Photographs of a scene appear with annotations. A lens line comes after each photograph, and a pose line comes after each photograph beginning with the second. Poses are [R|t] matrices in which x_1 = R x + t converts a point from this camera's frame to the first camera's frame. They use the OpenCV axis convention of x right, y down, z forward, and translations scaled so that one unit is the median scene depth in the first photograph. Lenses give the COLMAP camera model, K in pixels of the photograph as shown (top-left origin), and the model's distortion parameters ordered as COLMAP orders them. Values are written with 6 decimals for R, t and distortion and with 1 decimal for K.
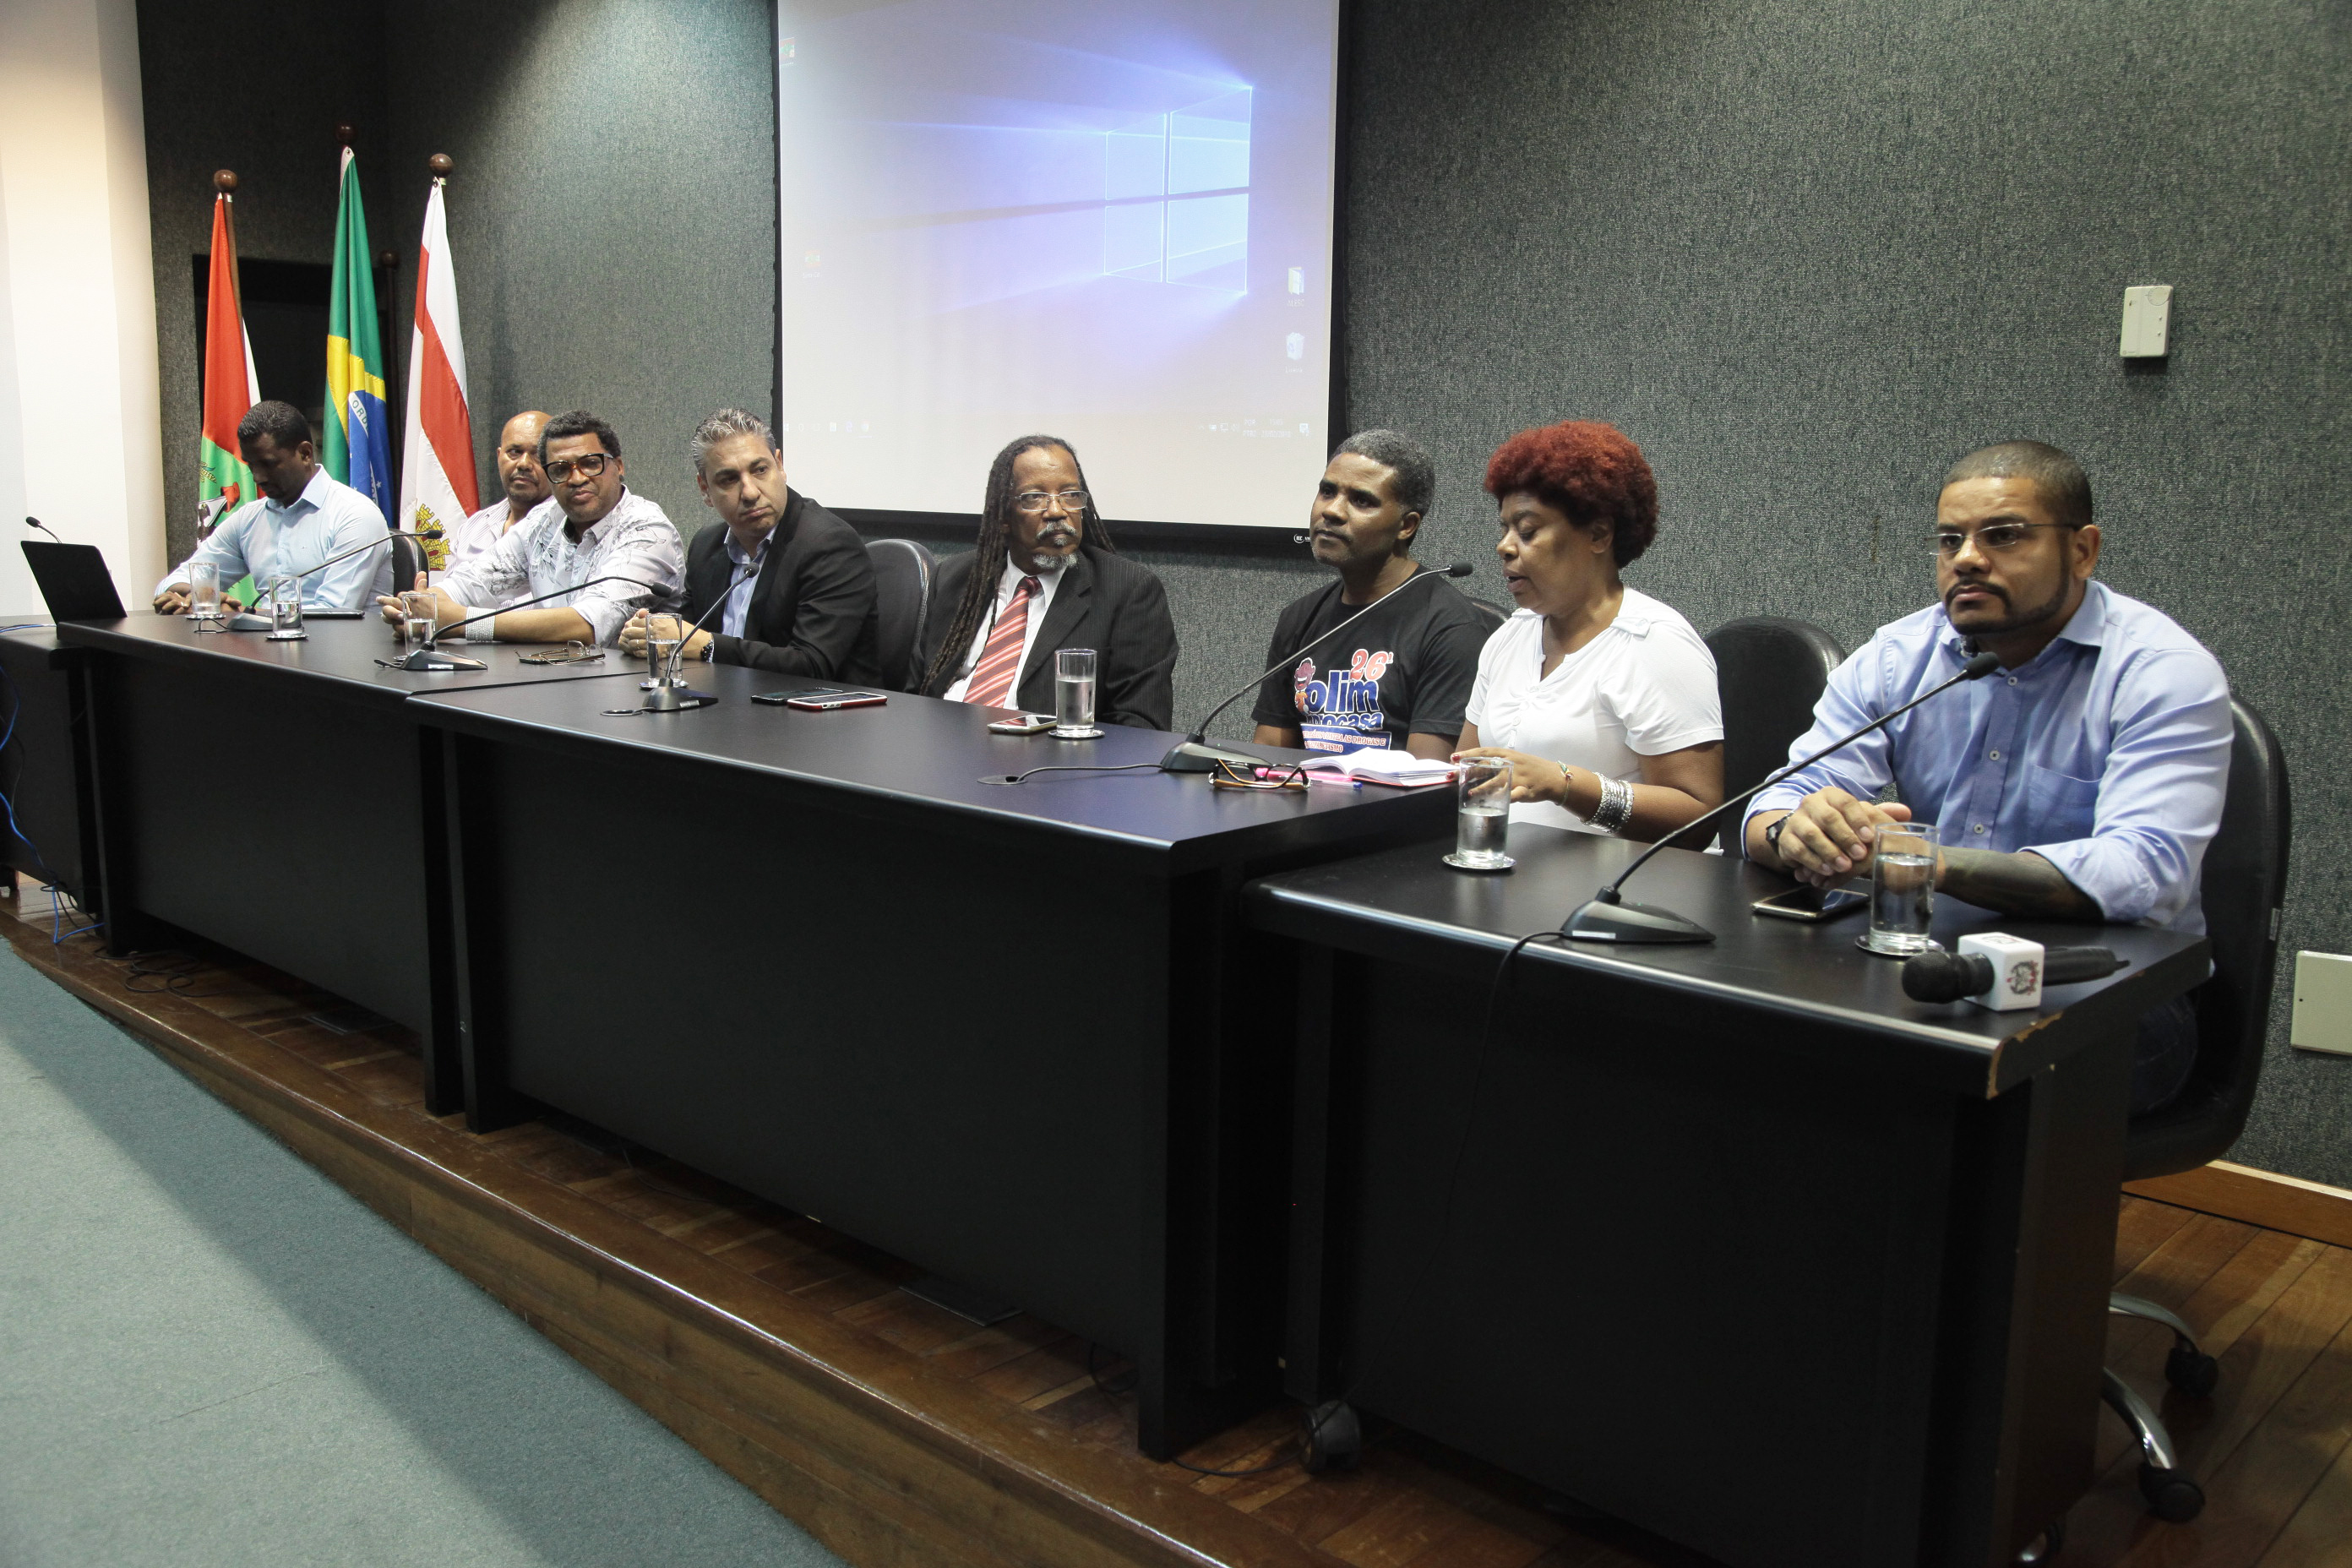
lens RADIAL K [[2004.4, 0, 1181.2], [0, 2004.4, 778.8], [0, 0, 1]] dist [-0.051599, 0.020465]
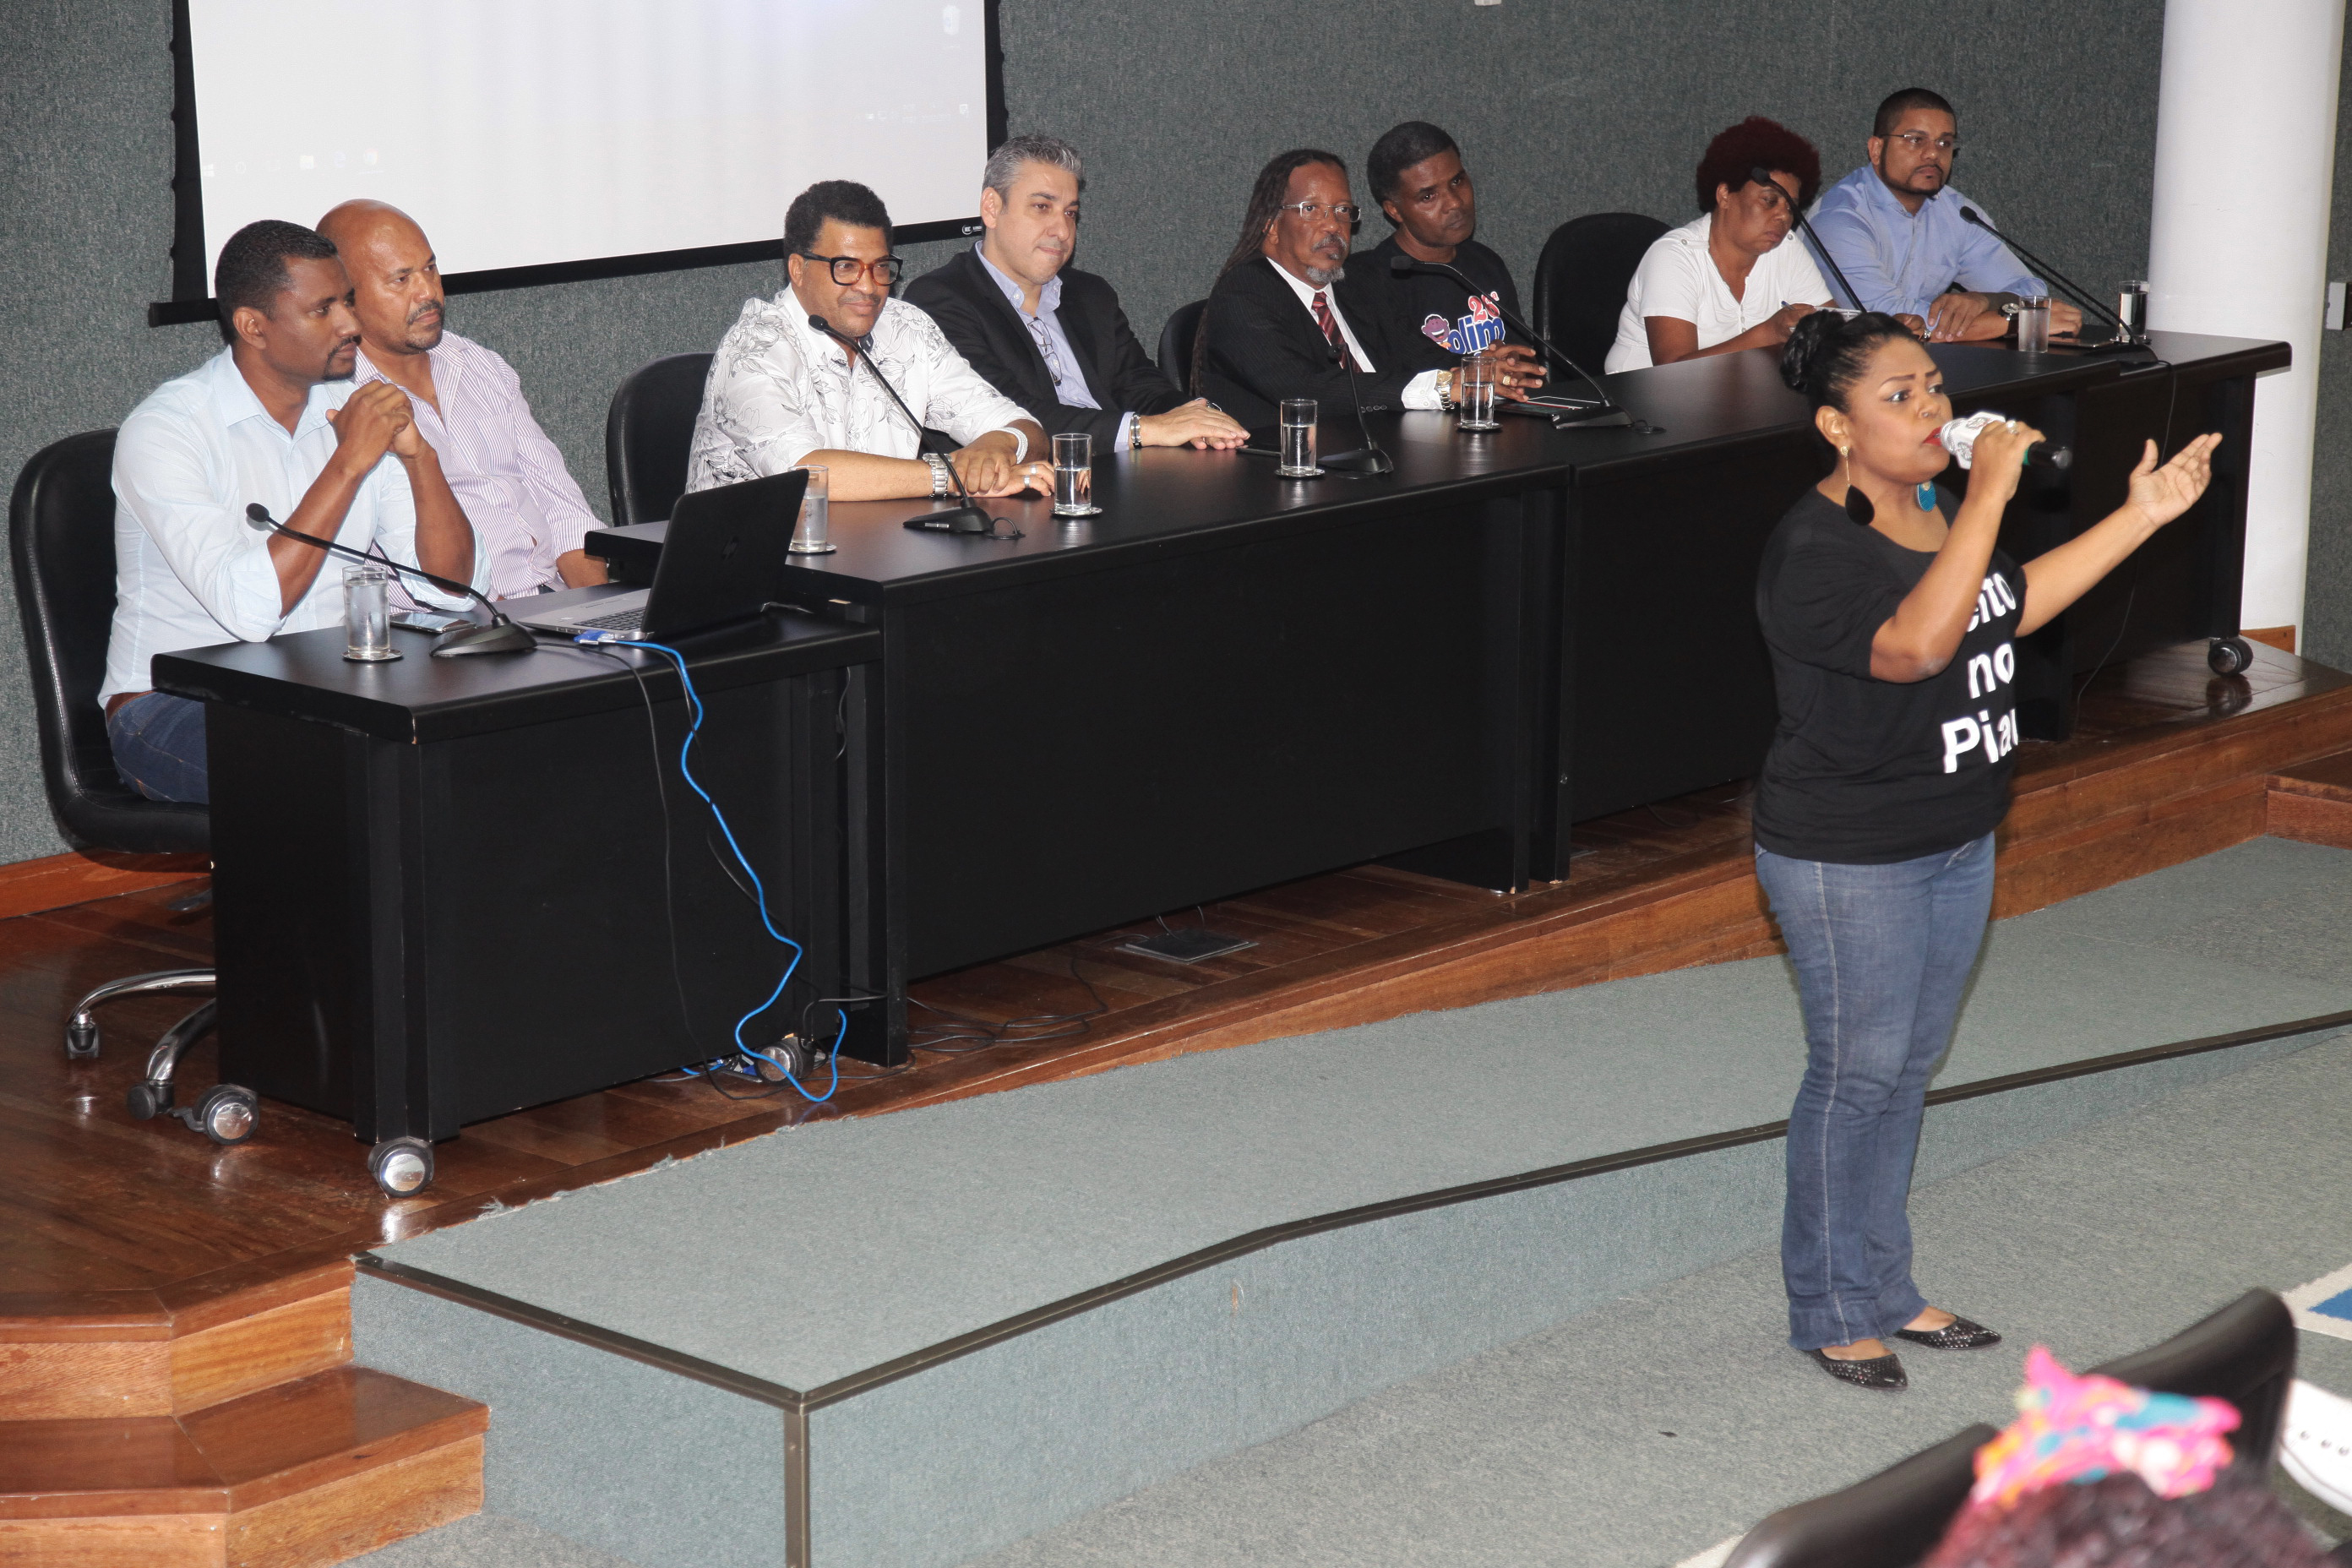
lens RADIAL K [[4747.5, 0, 1173.2], [0, 4747.5, 797.5], [0, 0, 1]] dist [0.174282, 0.000000]
pose [[-0.015379, -0.240341, 0.970567, -2.572890], [0.156215, 0.958184, 0.239750, -0.458130], [-0.987603, 0.155304, 0.022809, 1.081550]]
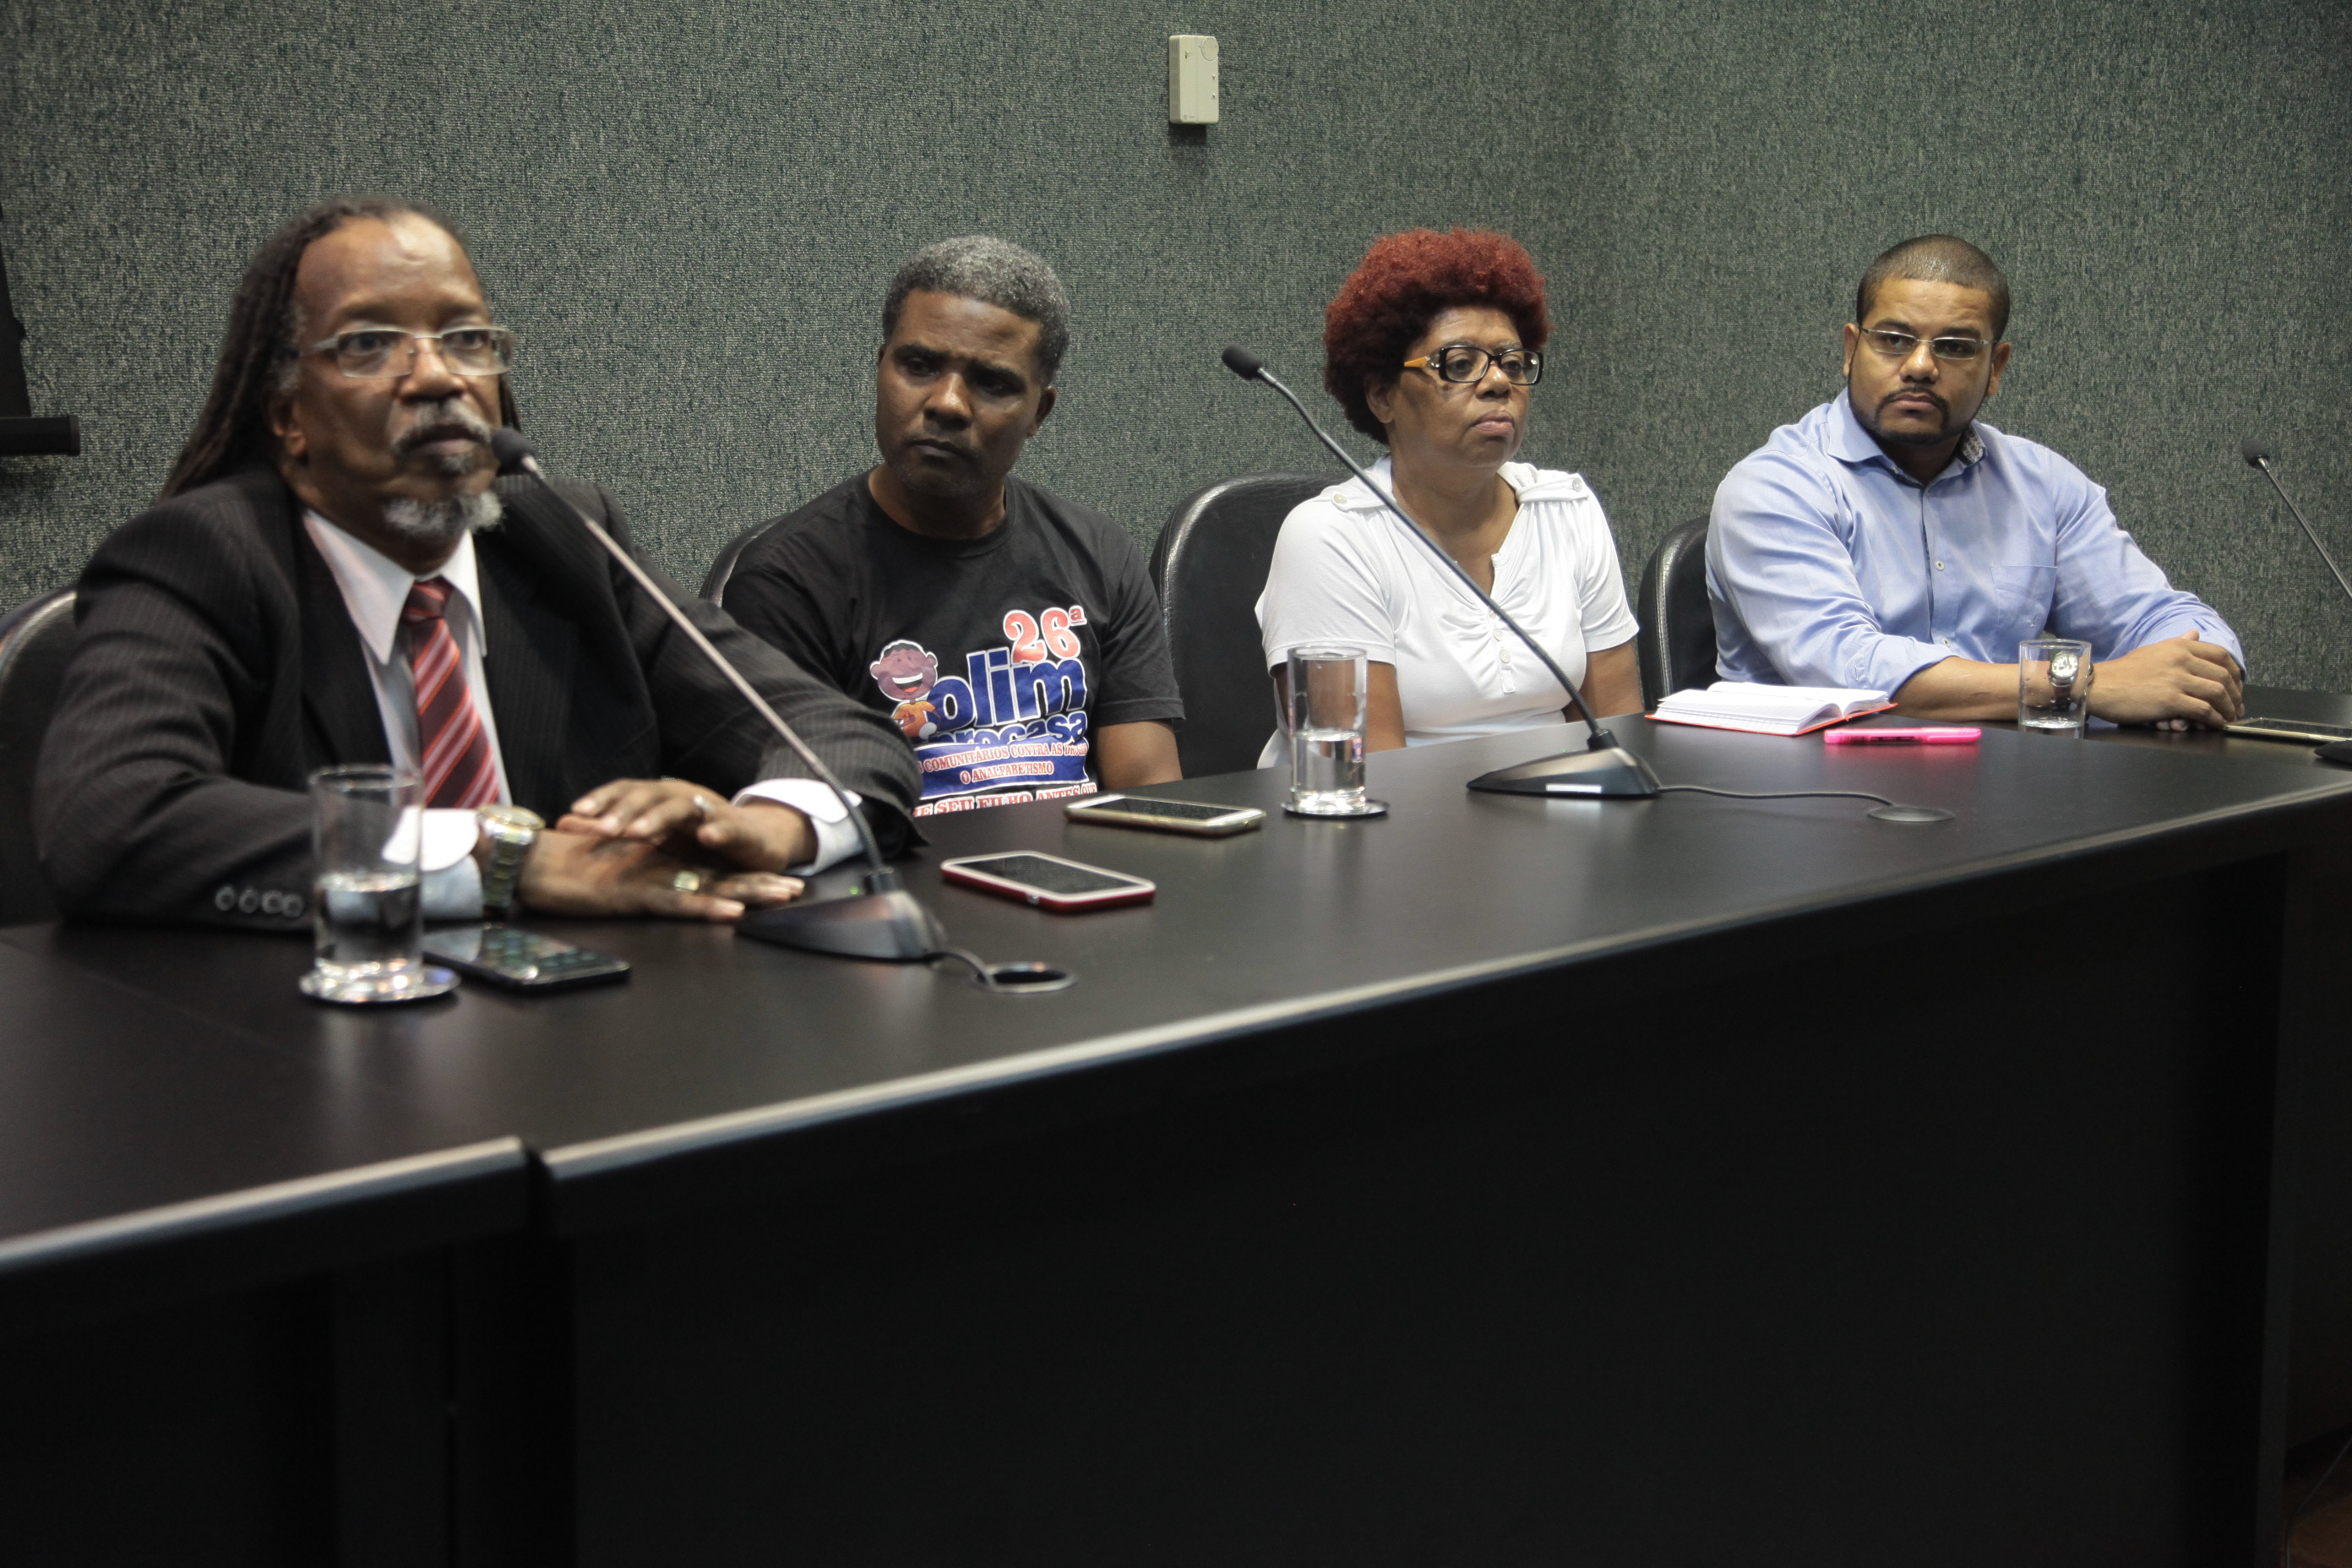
lens RADIAL K [[3178.3, 0, 1167.9], [0, 3178.3, 770.2], [0, 0, 1]] dist [0.069011, 0.000000]
pose [[0.087364, -0.172915, 0.981055, -0.740657], [0.154234, 0.975293, 0.158165, -0.143466], [-0.984164, 0.137495, 0.111875, 0.792412]]
